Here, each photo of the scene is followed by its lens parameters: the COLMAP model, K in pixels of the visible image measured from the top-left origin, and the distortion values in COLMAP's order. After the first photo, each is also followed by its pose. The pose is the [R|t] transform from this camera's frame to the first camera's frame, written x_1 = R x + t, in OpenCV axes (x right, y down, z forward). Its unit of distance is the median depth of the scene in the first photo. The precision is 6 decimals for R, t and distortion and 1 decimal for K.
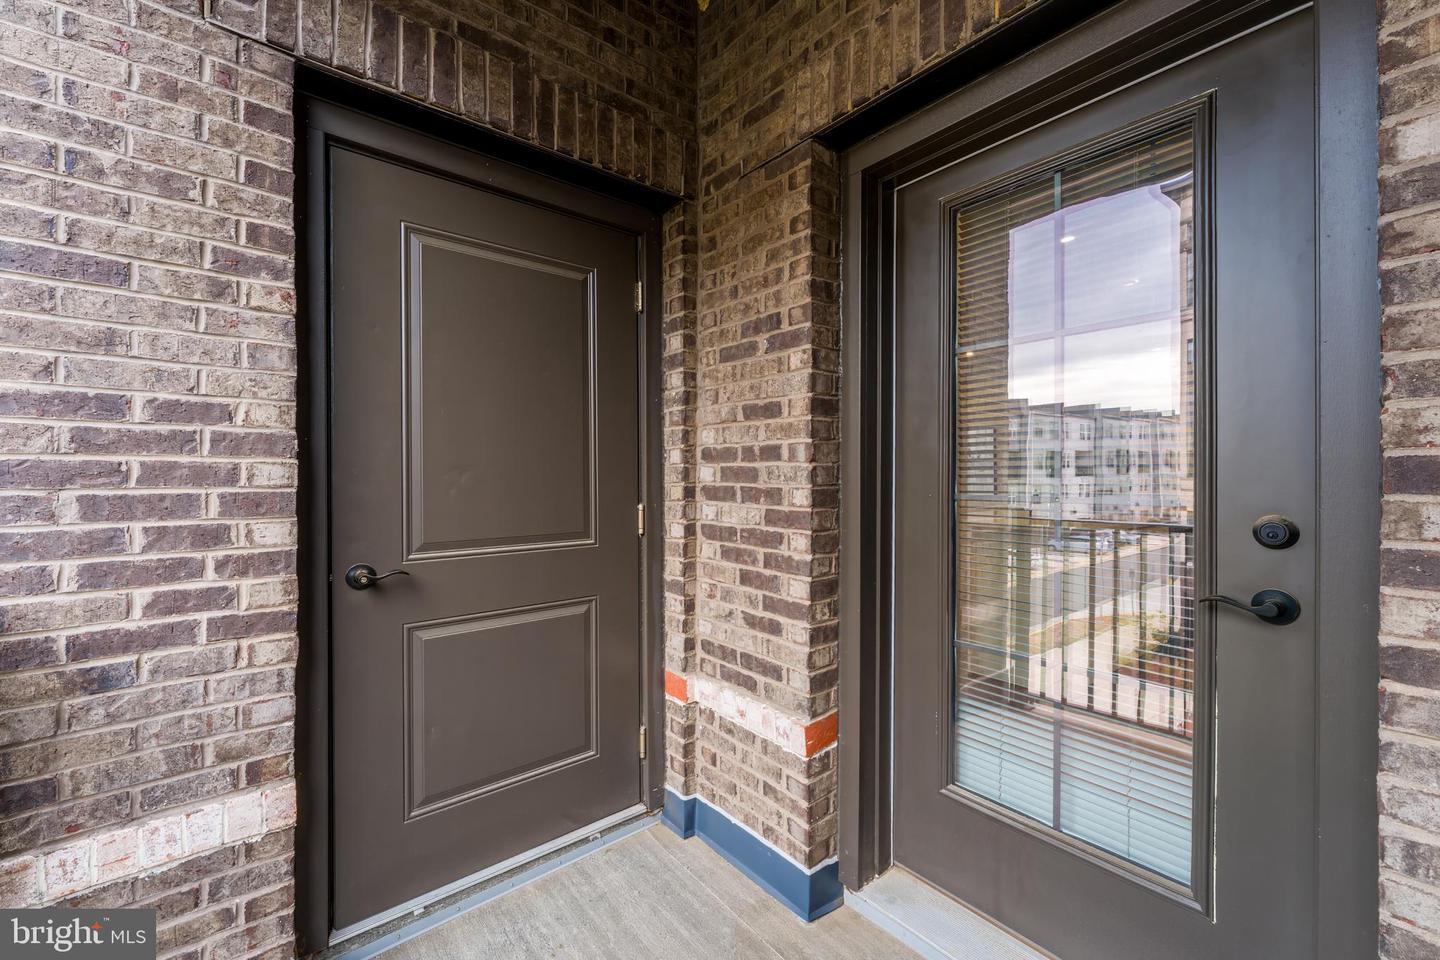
lens RADIAL K [[590.1, 0, 726.8], [0, 590.1, 470.5], [0, 0, 1]] dist [0.001708, 0.000138]
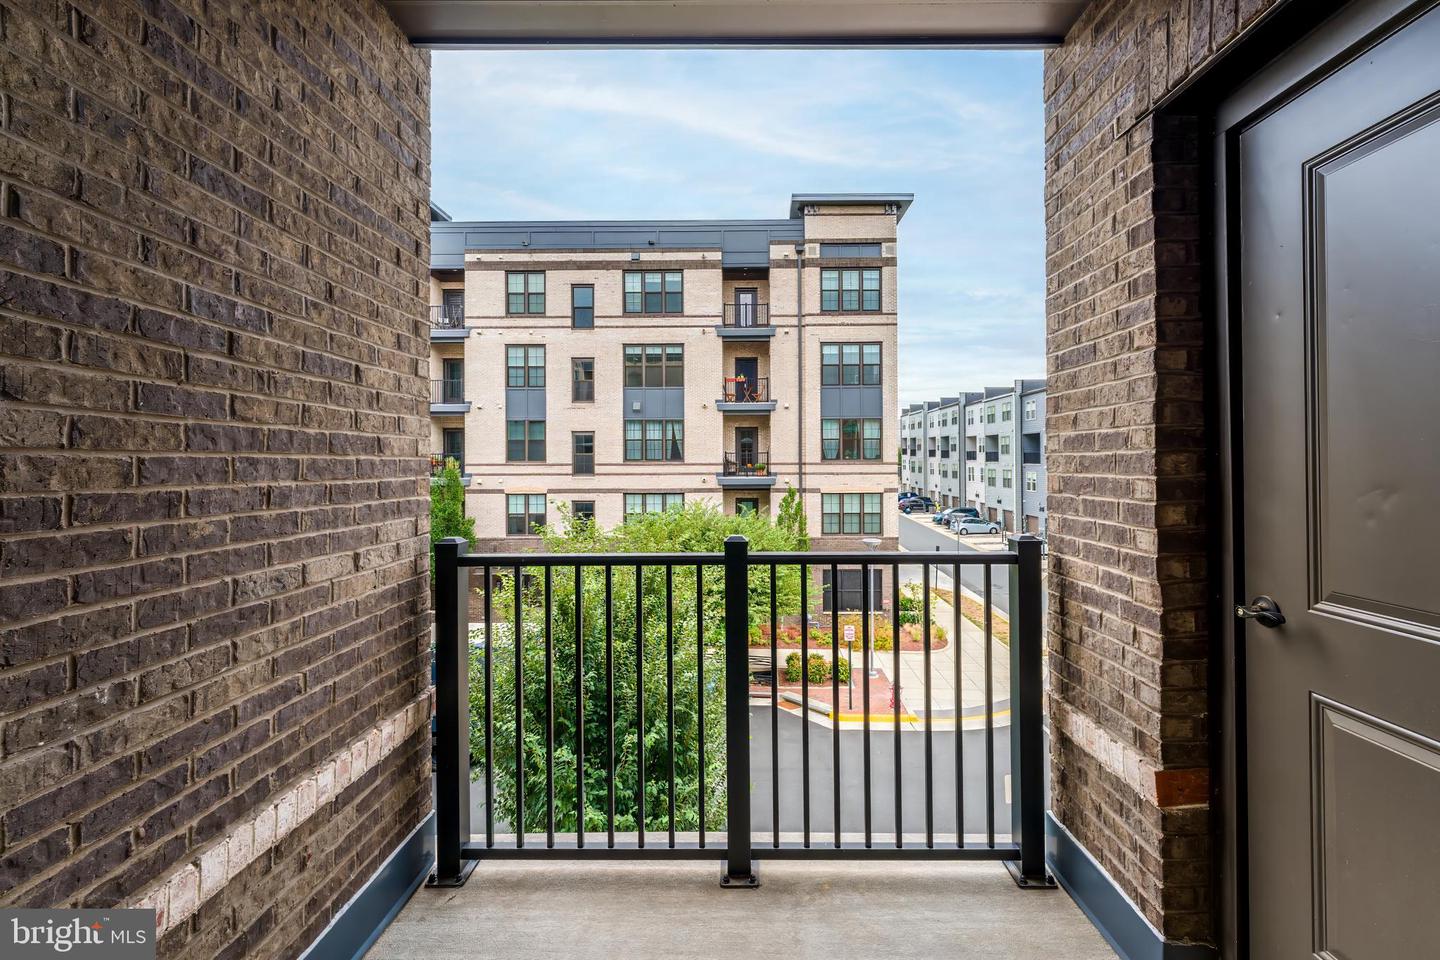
lens RADIAL K [[615.8, 0, 747.1], [0, 615.8, 453.7], [0, 0, 1]] dist [0.011970, 0.000001]
pose [[-0.631678, -0.009183, -0.775176, 0.676890], [0.013369, 0.999652, -0.022737, -0.046931], [0.775115, -0.024725, -0.631336, 1.193733]]
